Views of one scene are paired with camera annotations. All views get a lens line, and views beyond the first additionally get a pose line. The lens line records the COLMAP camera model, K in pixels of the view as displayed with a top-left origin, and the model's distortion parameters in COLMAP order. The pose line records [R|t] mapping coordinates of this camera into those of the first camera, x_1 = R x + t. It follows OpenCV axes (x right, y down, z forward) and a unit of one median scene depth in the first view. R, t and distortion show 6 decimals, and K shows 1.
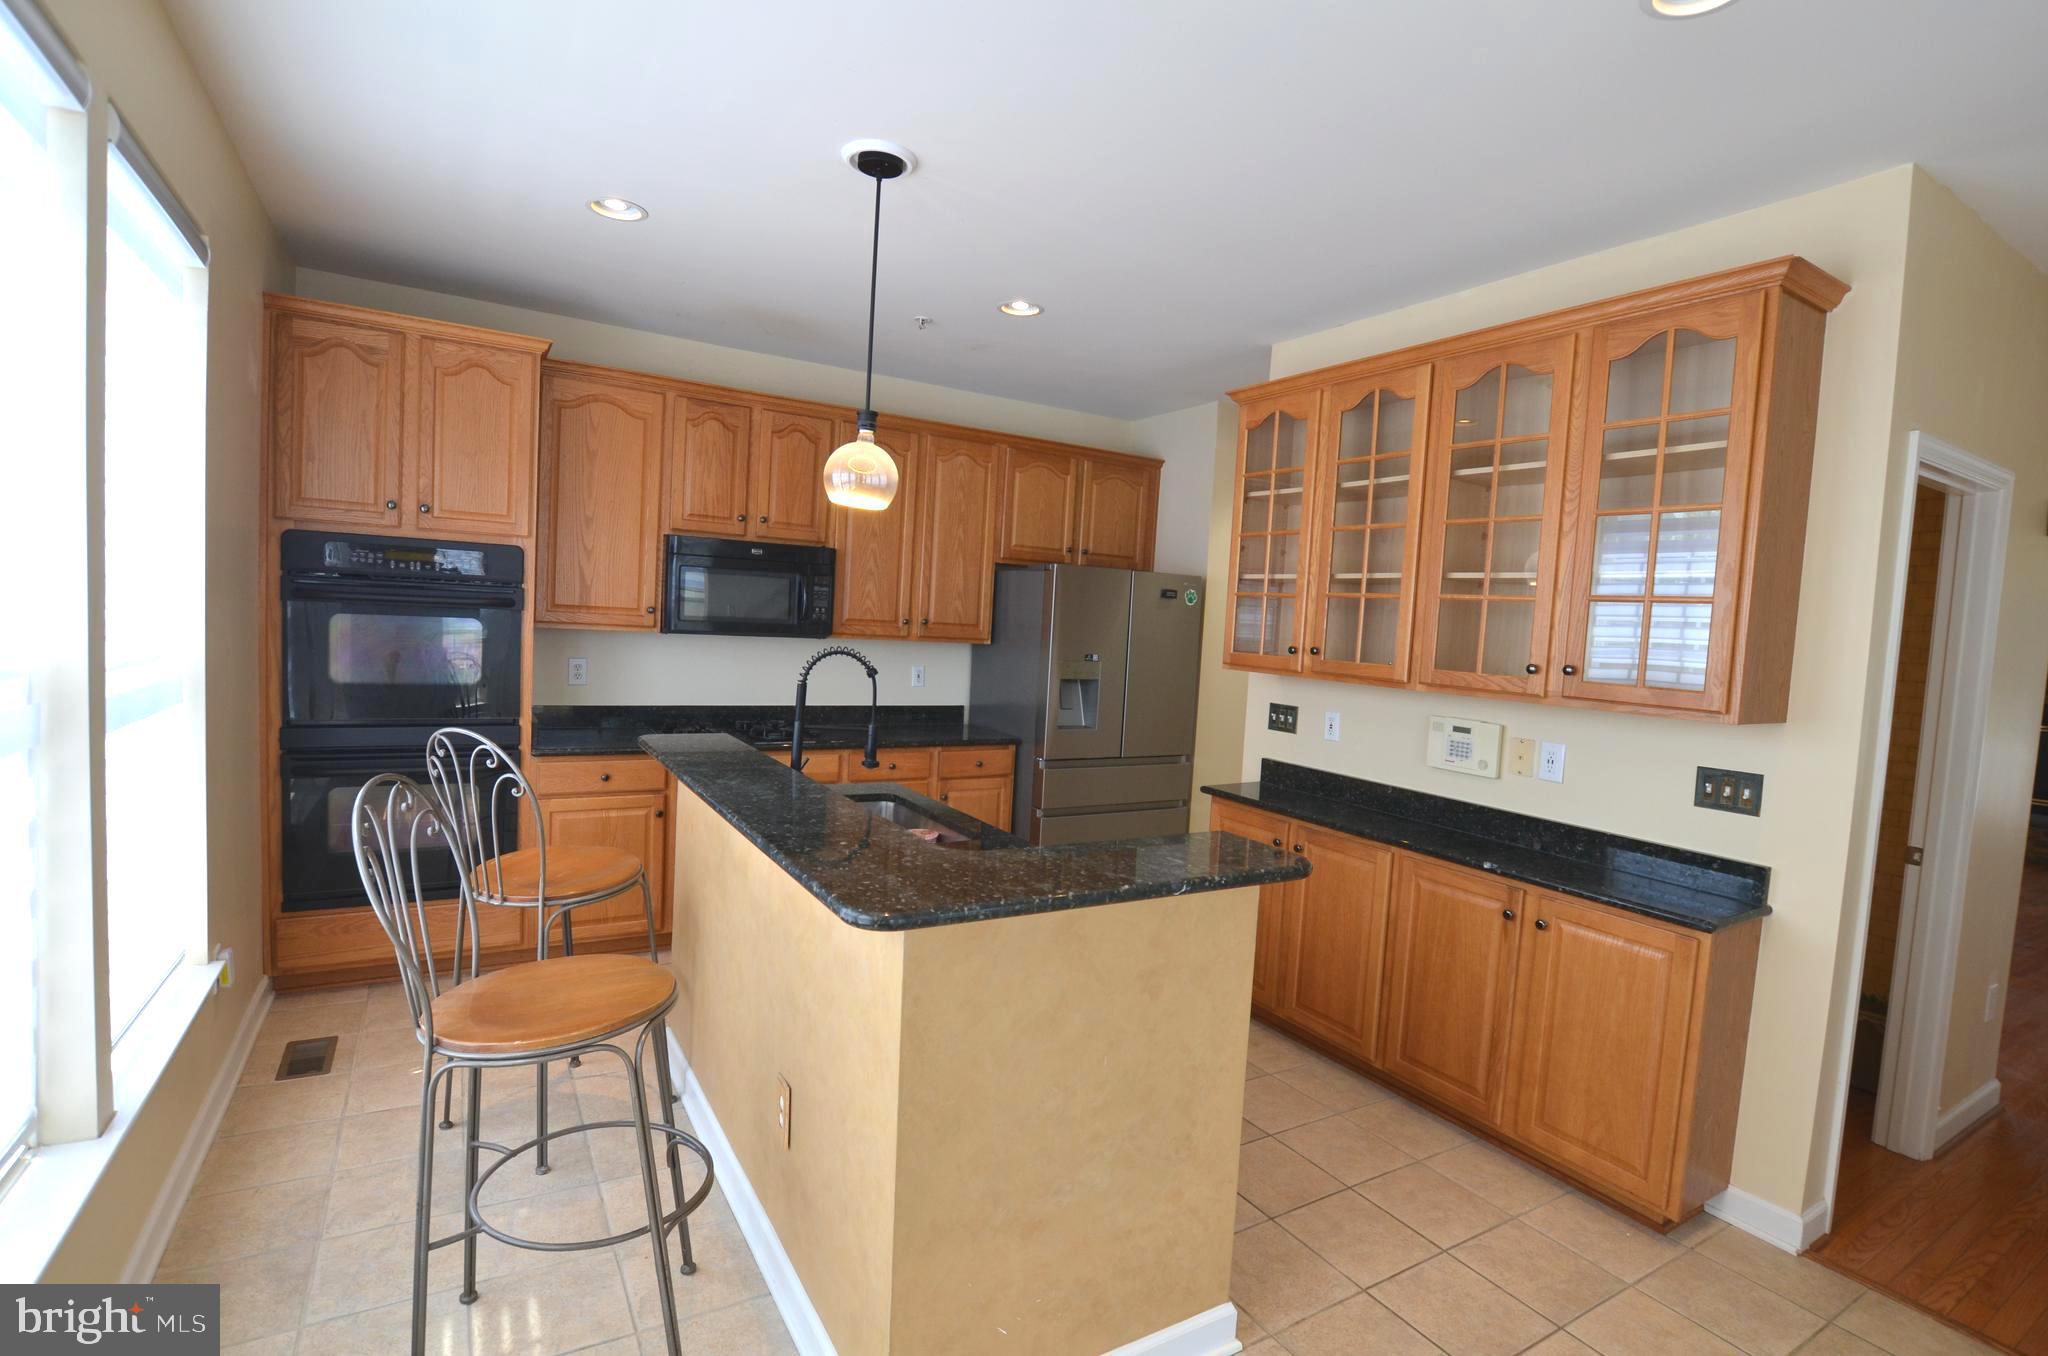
lens RADIAL K [[948.5, 0, 1024.5], [0, 948.5, 679.5], [0, 0, 1]] dist [-0.014919, -0.000596]
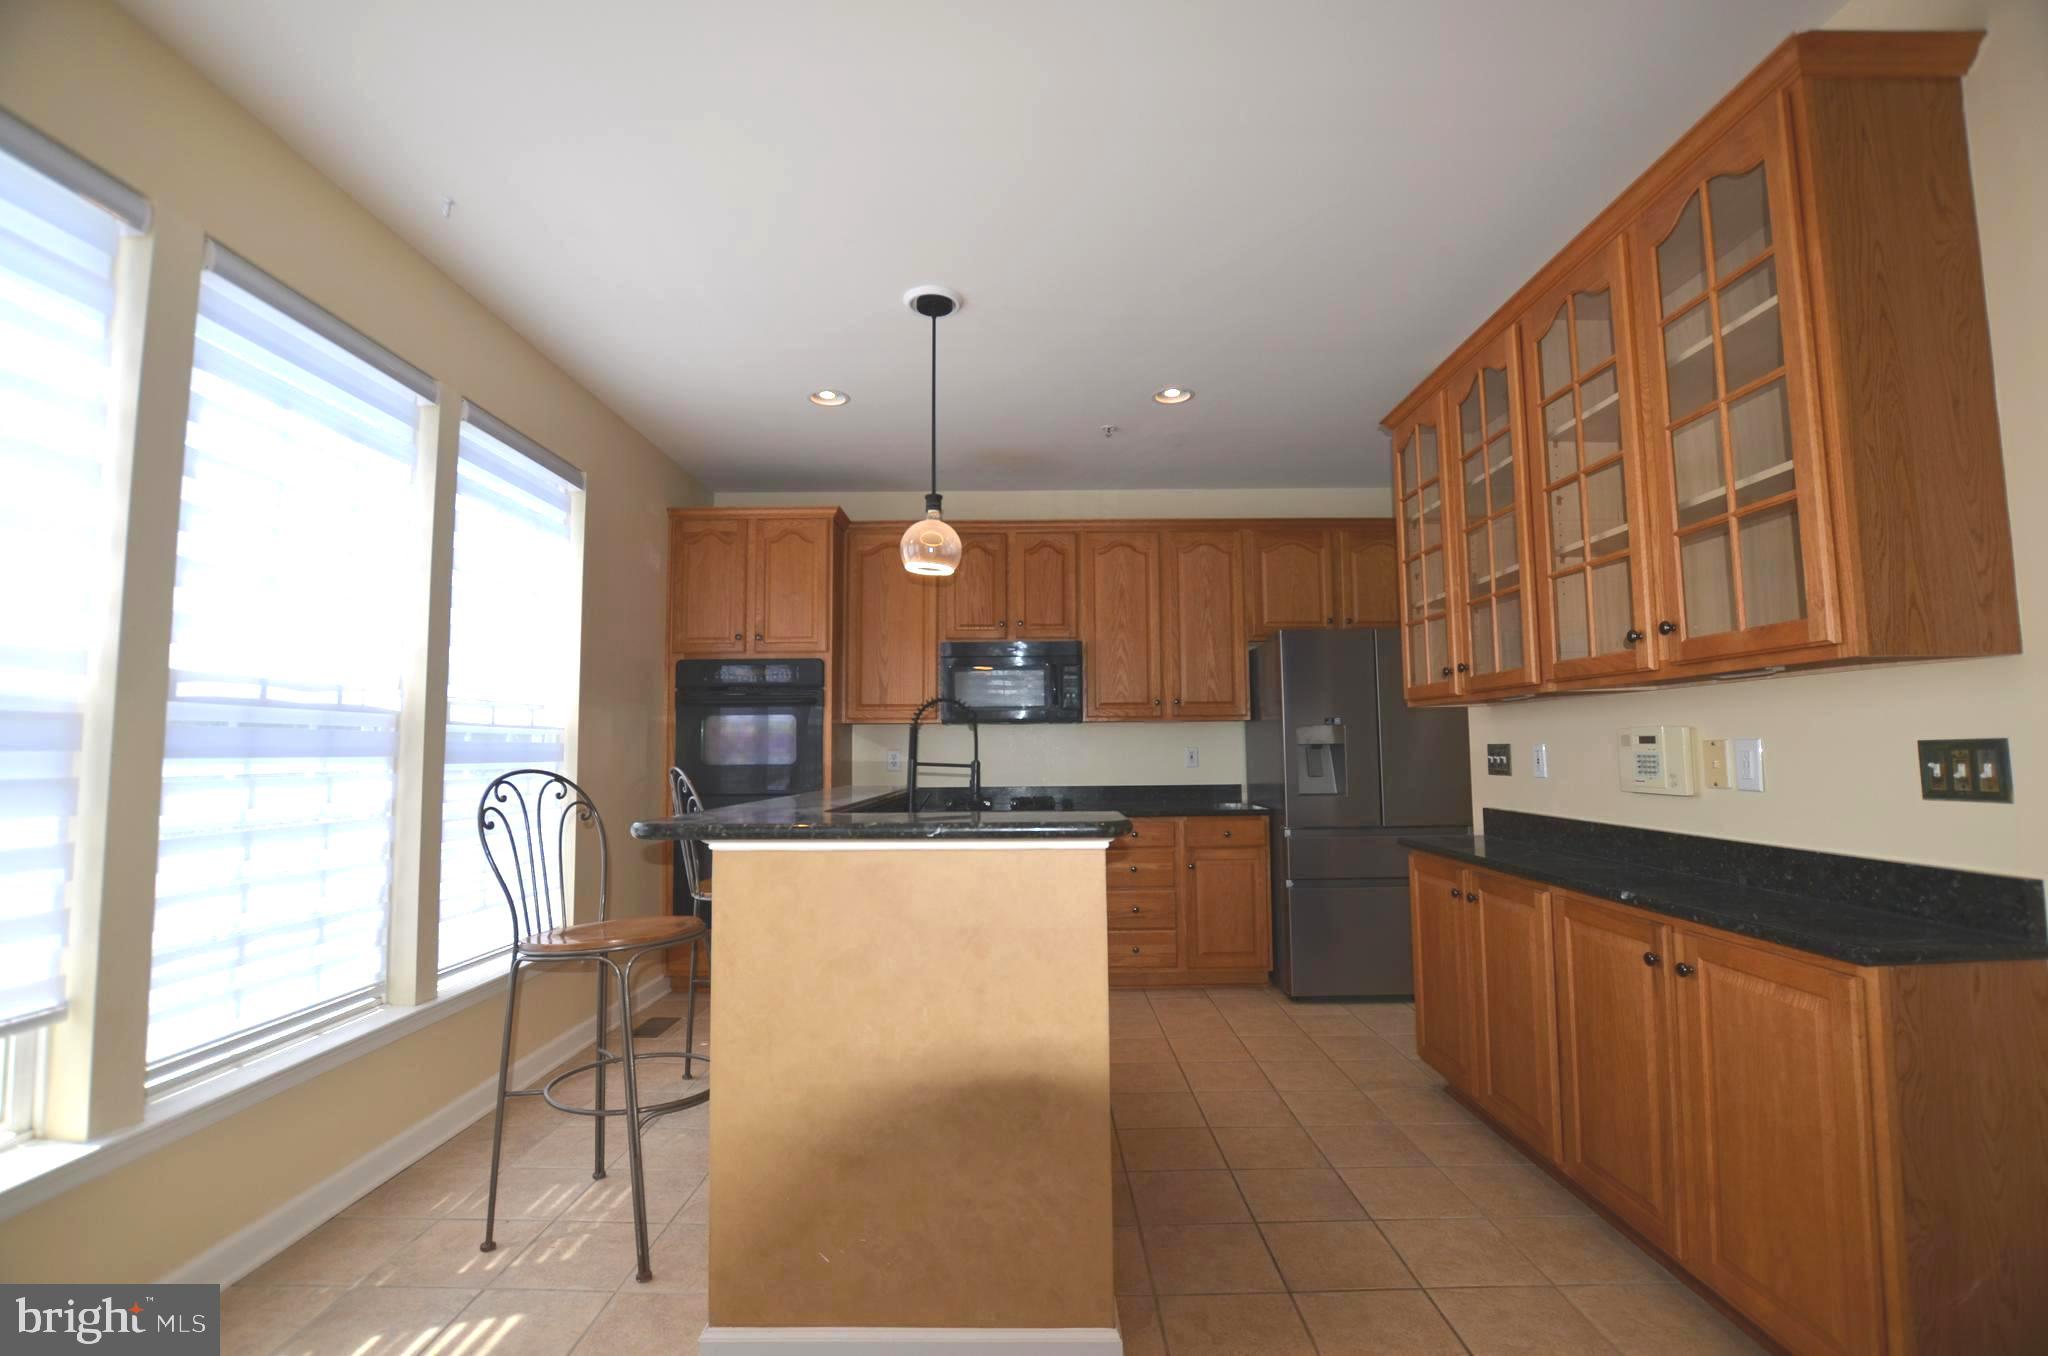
lens RADIAL K [[885.5, 0, 1030.9], [0, 885.5, 681.6], [0, 0, 1]] dist [-0.015565, 0.001582]
pose [[0.860158, -0.100785, -0.499970, 0.377665], [0.023154, 0.986987, -0.159125, 0.106795], [0.509501, 0.125297, 0.851299, 0.095764]]
